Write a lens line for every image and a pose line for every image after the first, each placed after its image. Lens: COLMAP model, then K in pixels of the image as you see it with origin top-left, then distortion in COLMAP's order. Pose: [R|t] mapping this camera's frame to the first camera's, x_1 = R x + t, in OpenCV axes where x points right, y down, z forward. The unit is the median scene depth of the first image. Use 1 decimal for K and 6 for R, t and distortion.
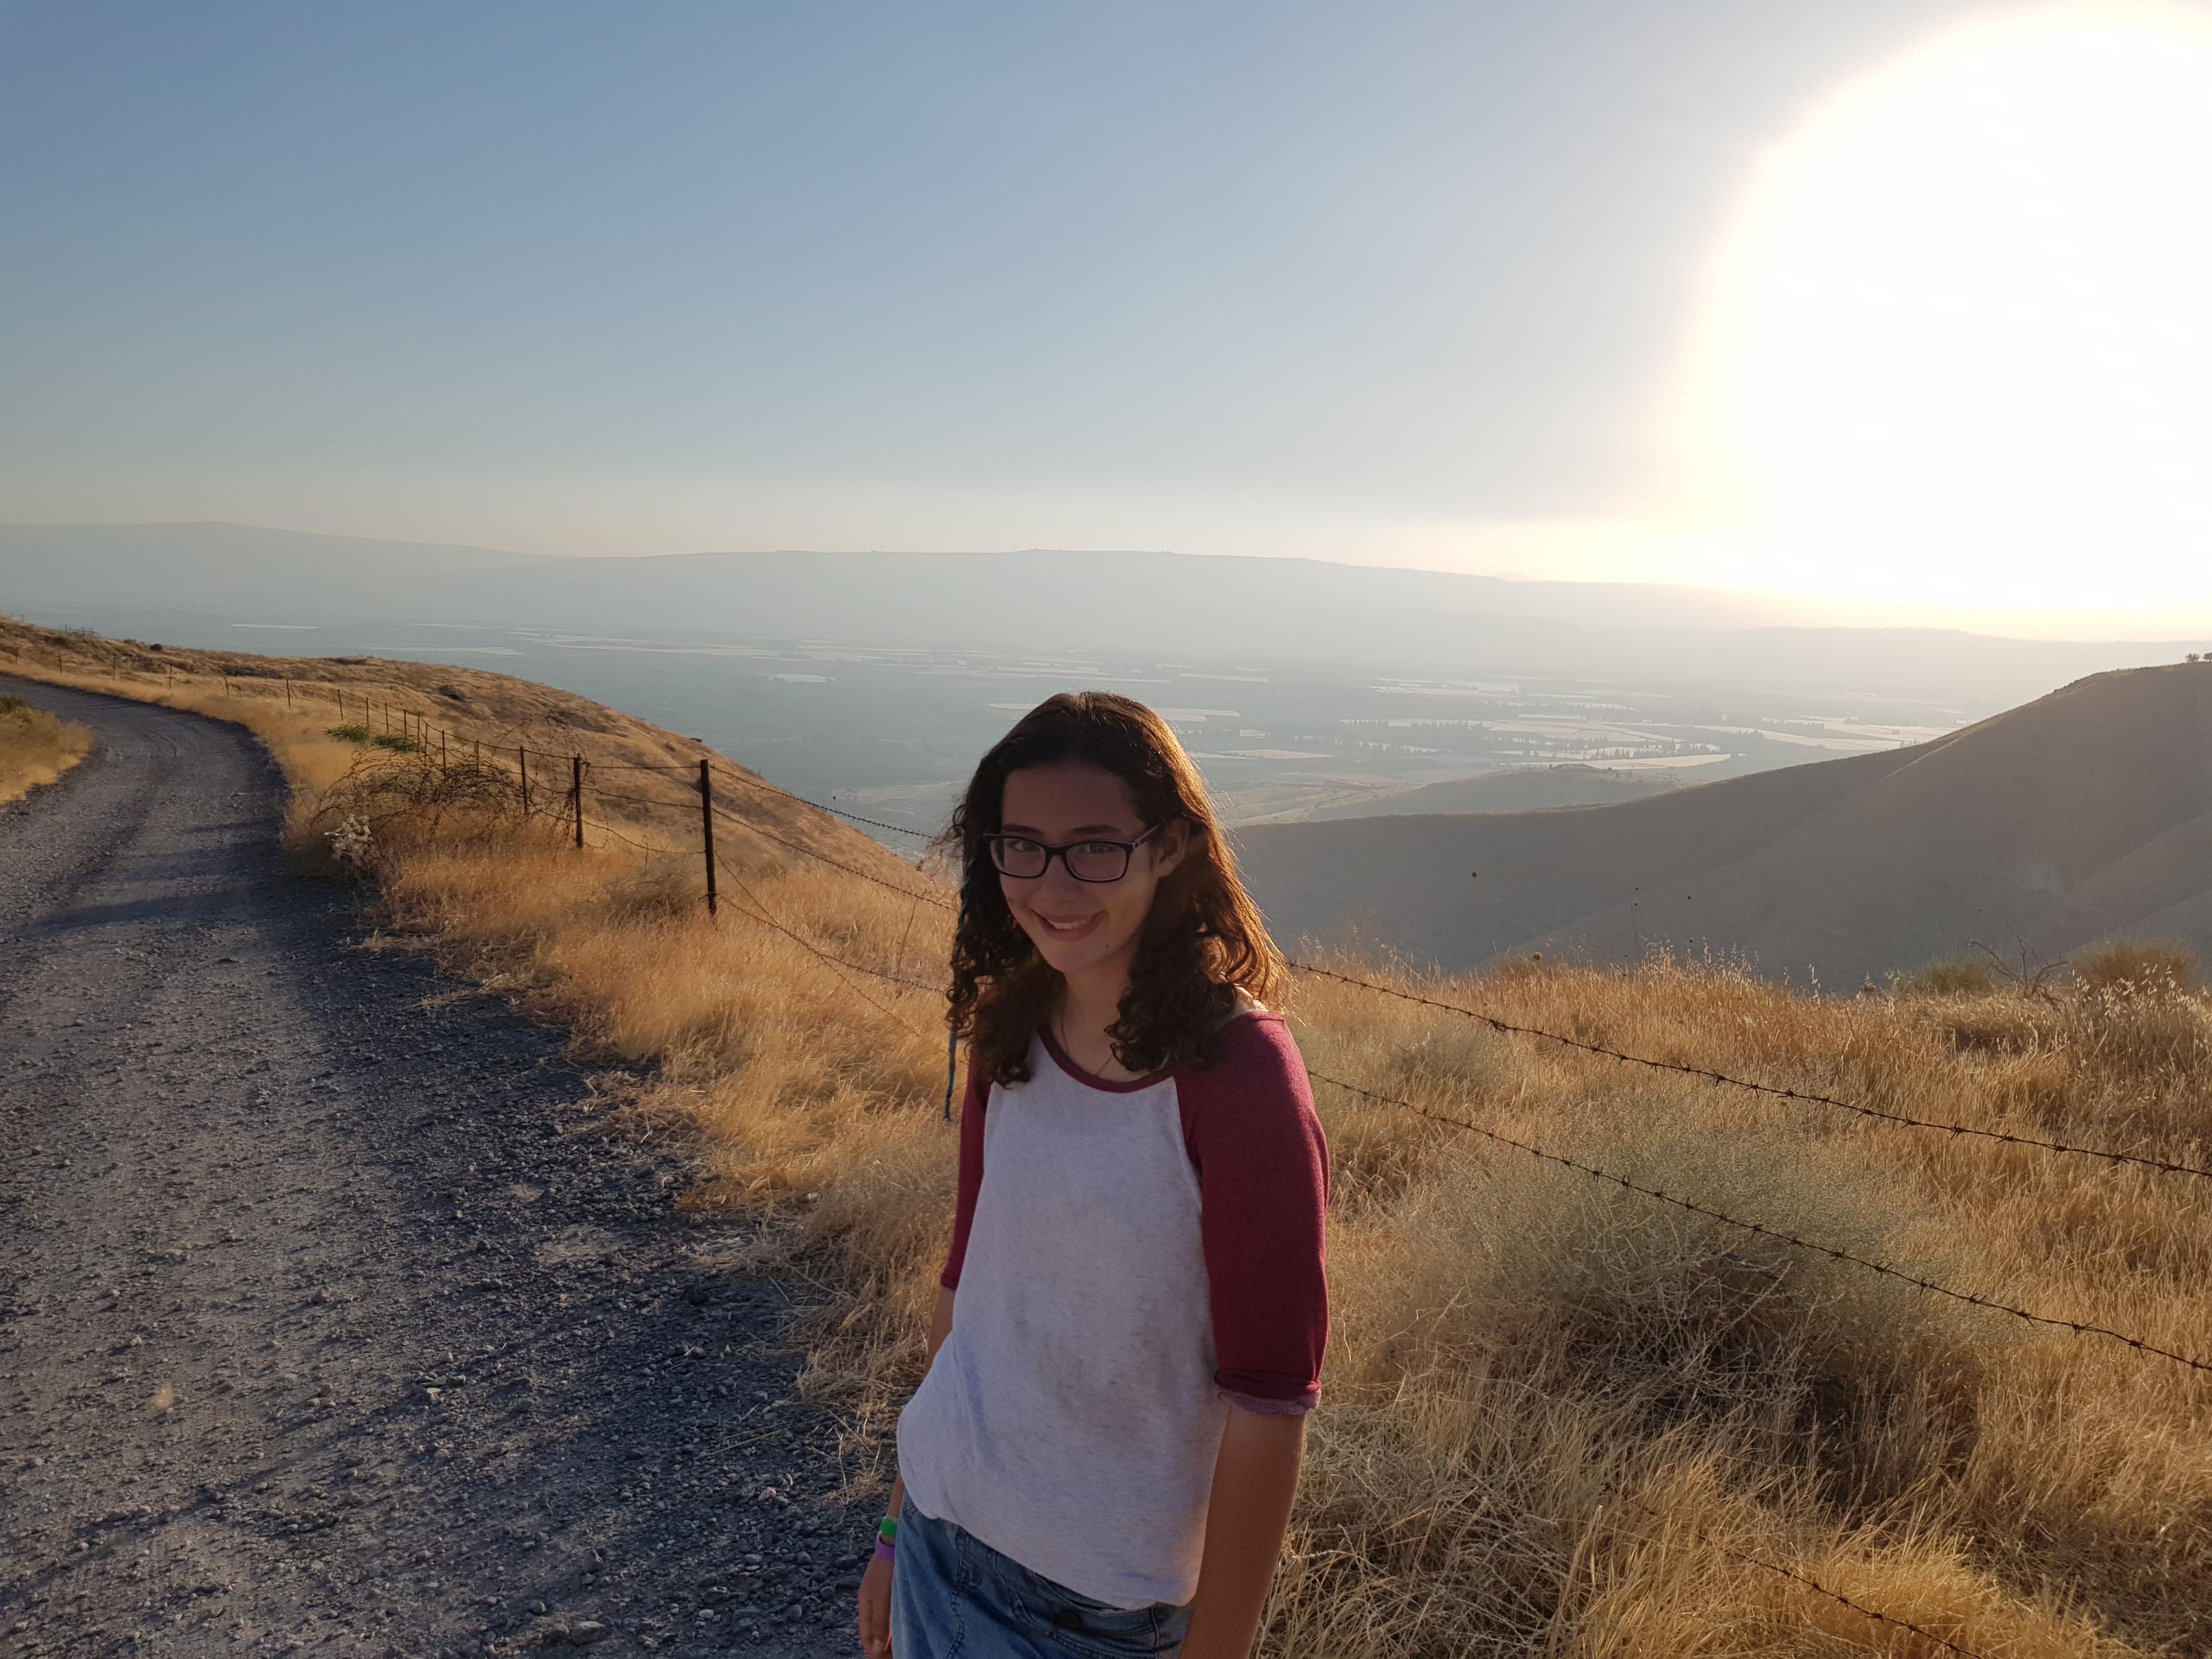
lens RADIAL K [[1690.3, 0, 1130.0], [0, 1690.3, 826.2], [0, 0, 1]] dist [0.068274, -0.137165]
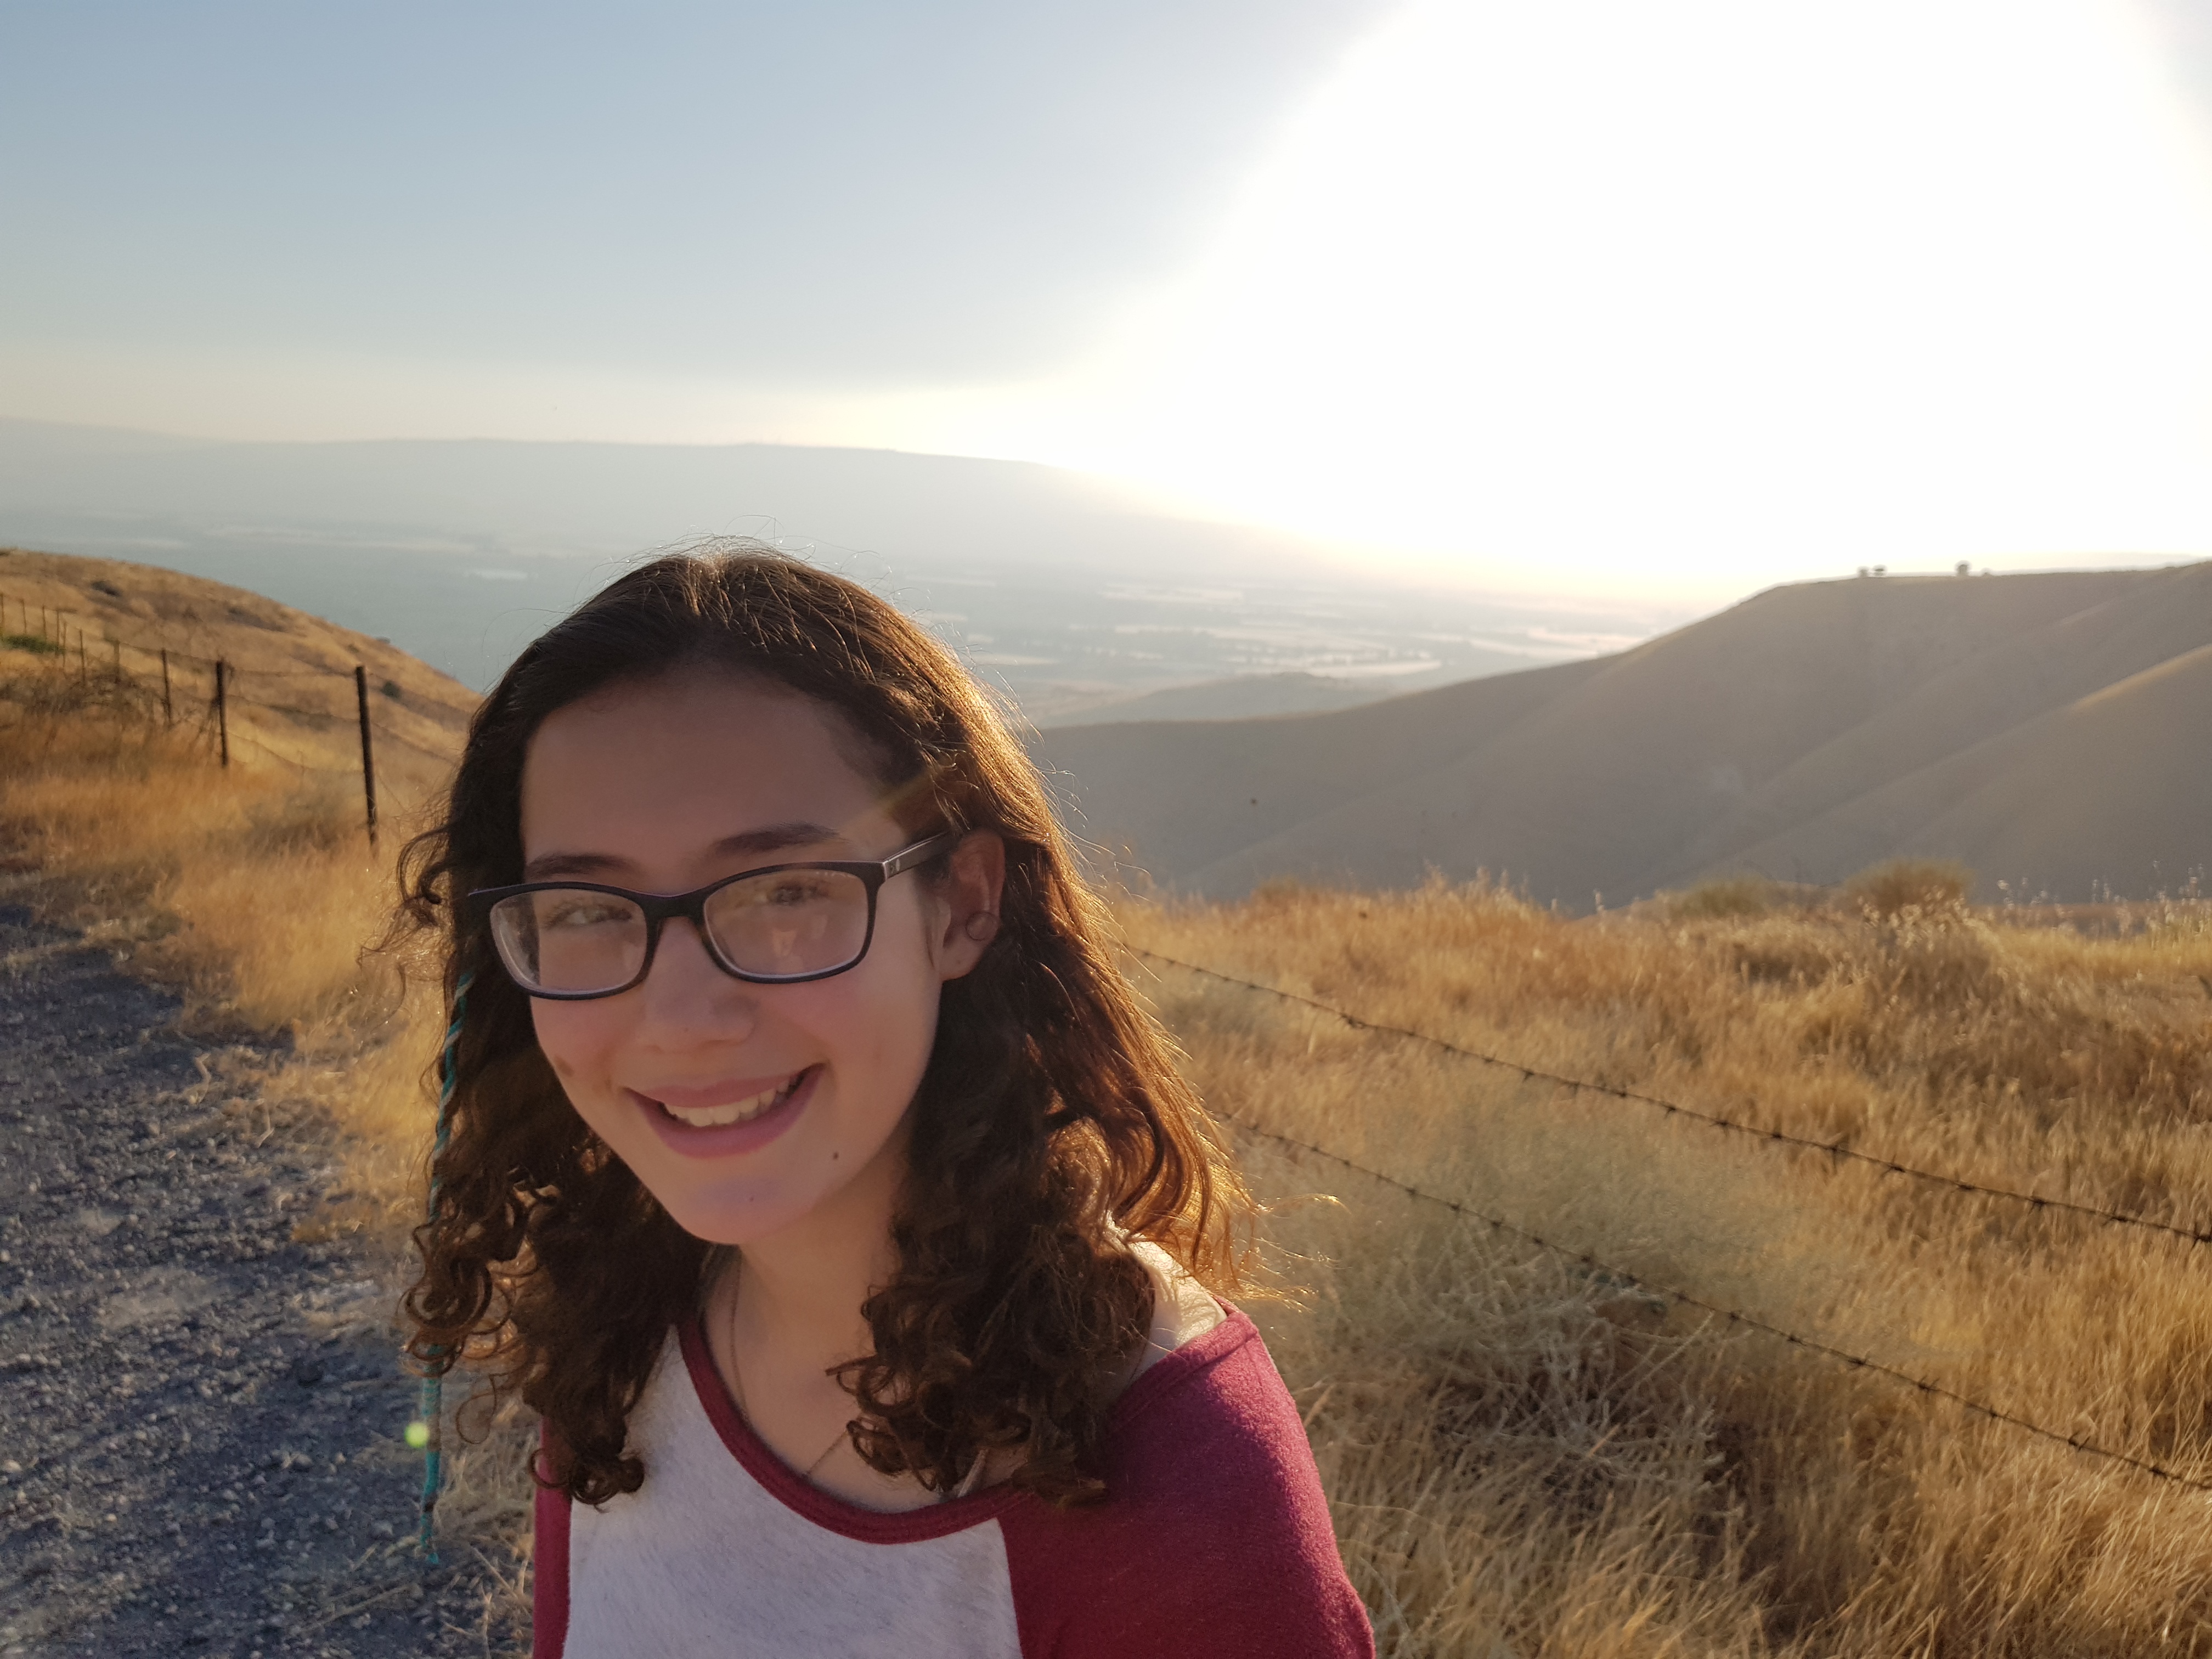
lens RADIAL K [[1687.4, 0, 1109.4], [0, 1687.4, 832.7], [0, 0, 1]] dist [0.047370, -0.095890]
pose [[0.988857, -0.010691, 0.148481, -0.004719], [0.001759, 0.998188, 0.060155, -0.009245], [-0.148855, -0.059223, 0.987084, 0.136708]]
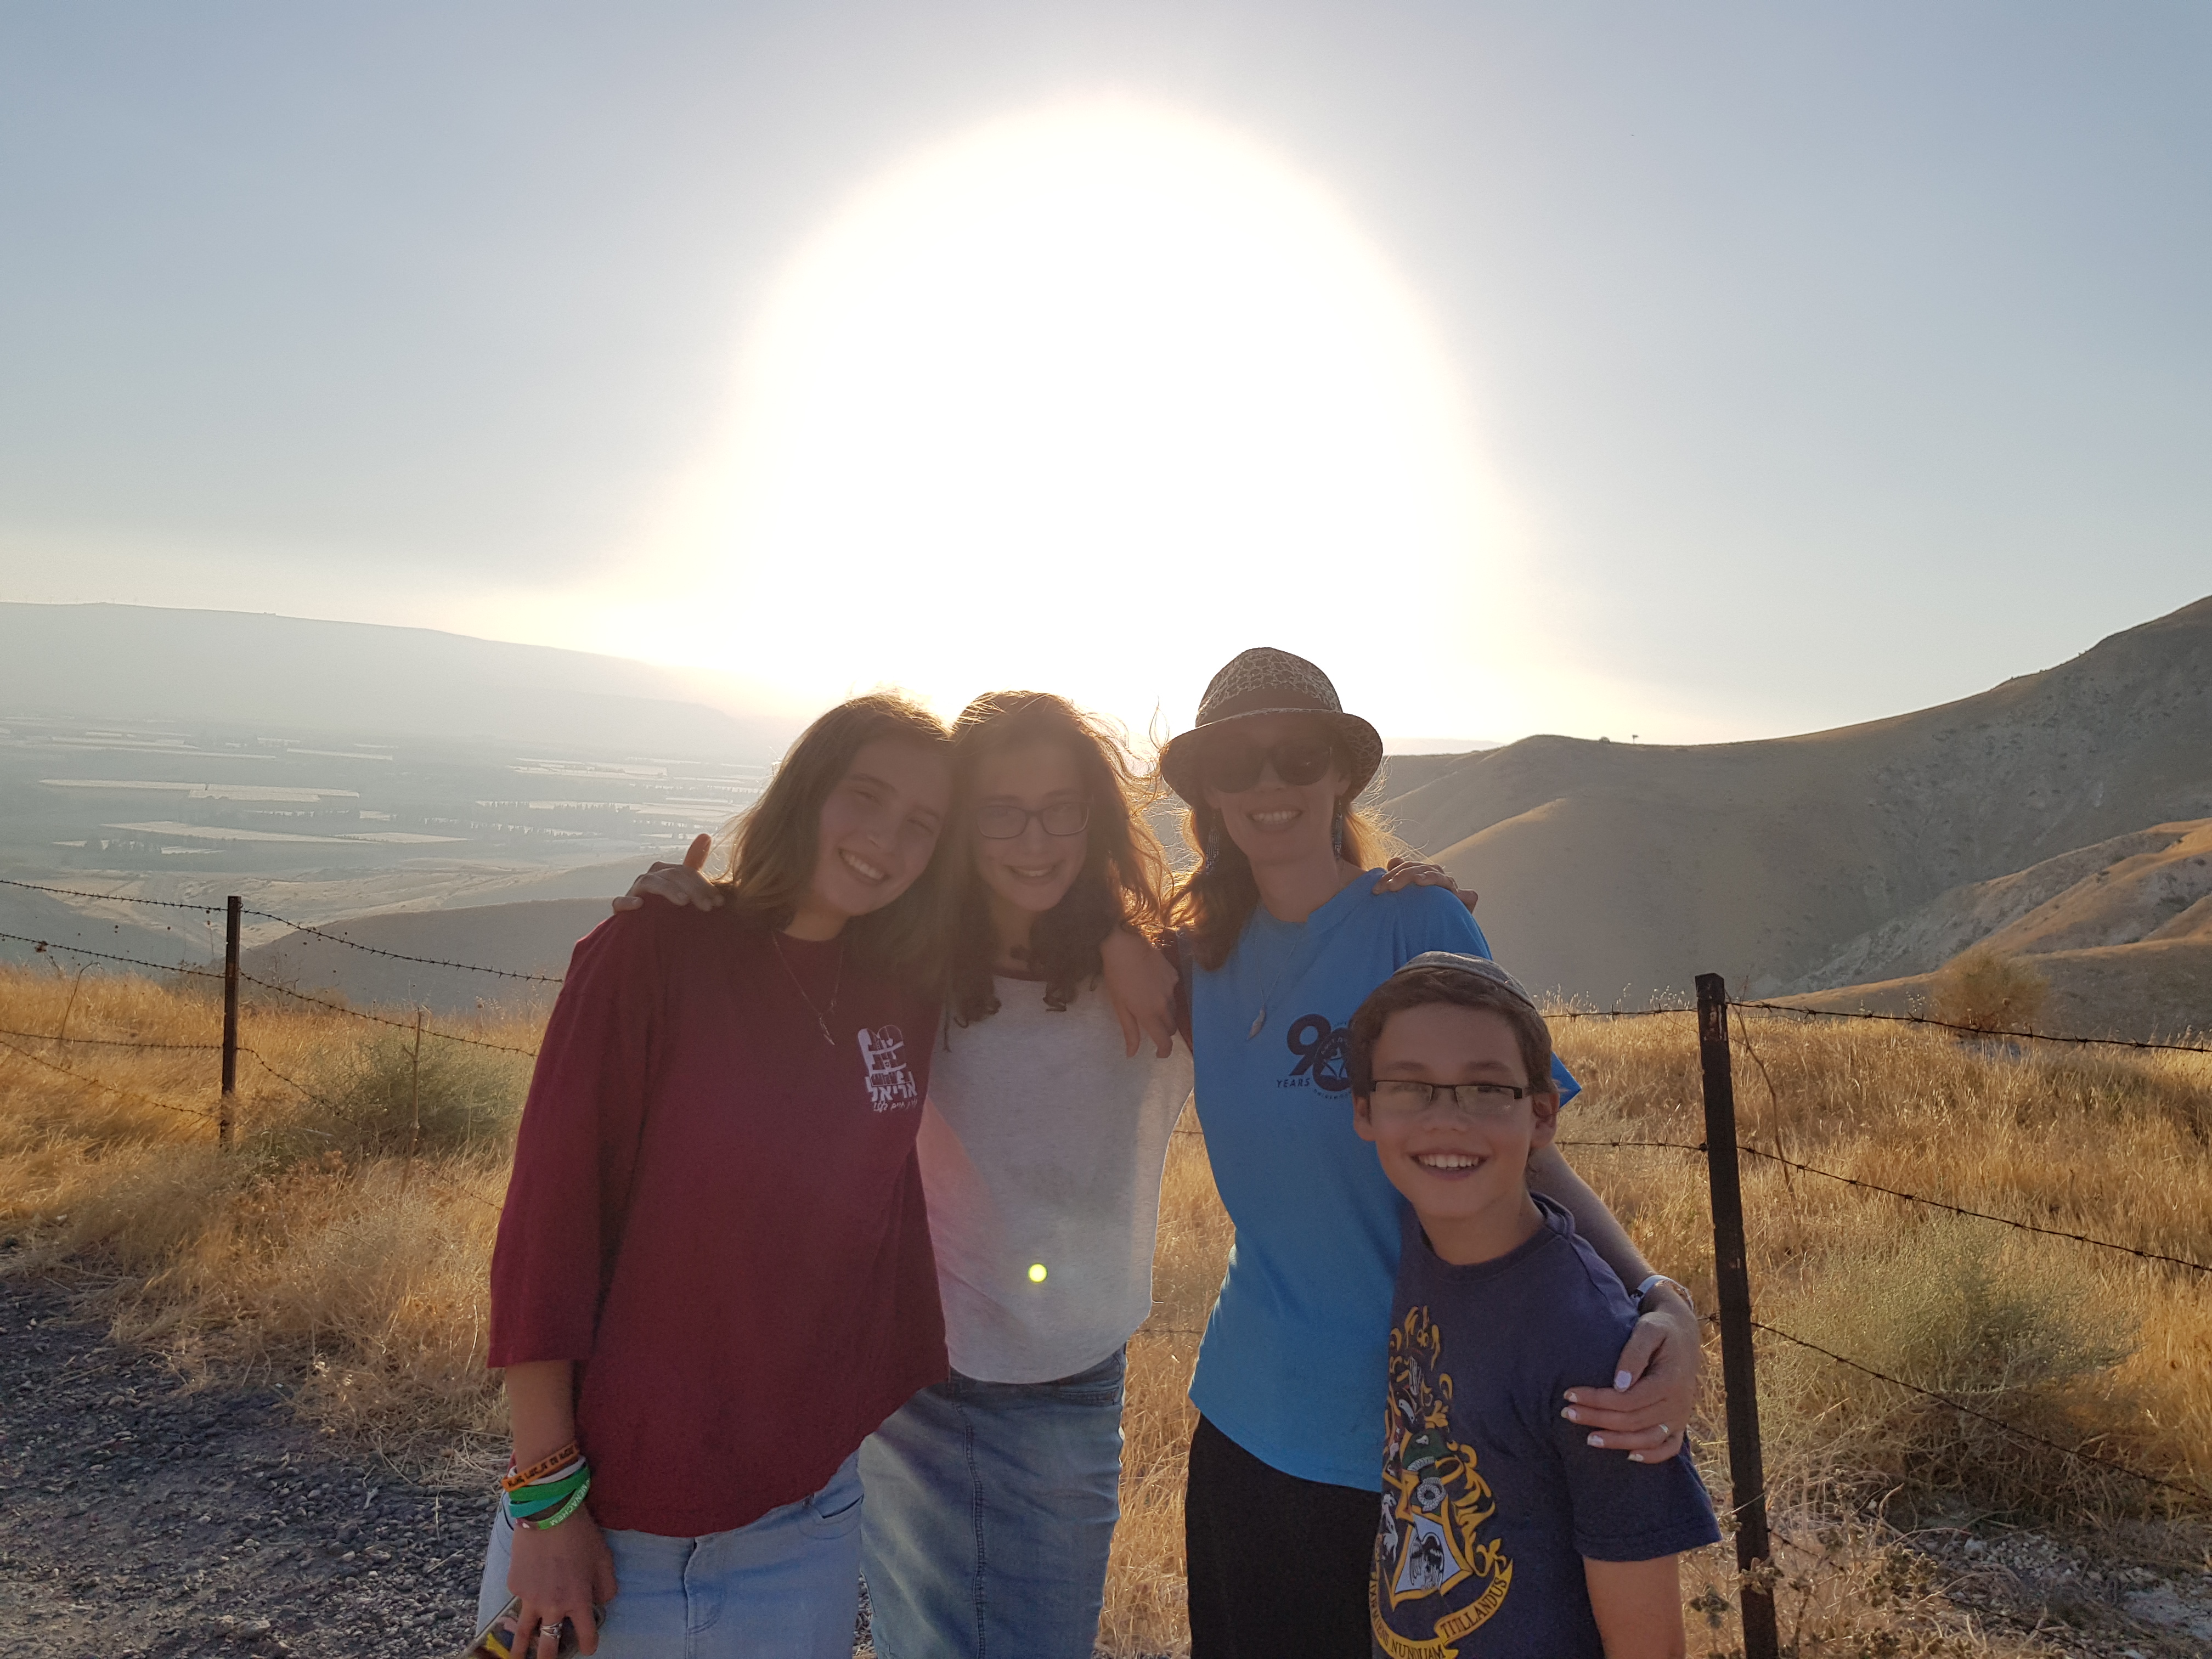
lens RADIAL K [[1709.7, 0, 1090.9], [0, 1709.7, 826.9], [0, 0, 1]] dist [0.055212, -0.096154]
pose [[0.892158, 0.001046, 0.451723, -0.074544], [0.021223, 0.998796, -0.044230, 0.021988], [-0.451226, 0.049047, 0.891061, -0.240306]]
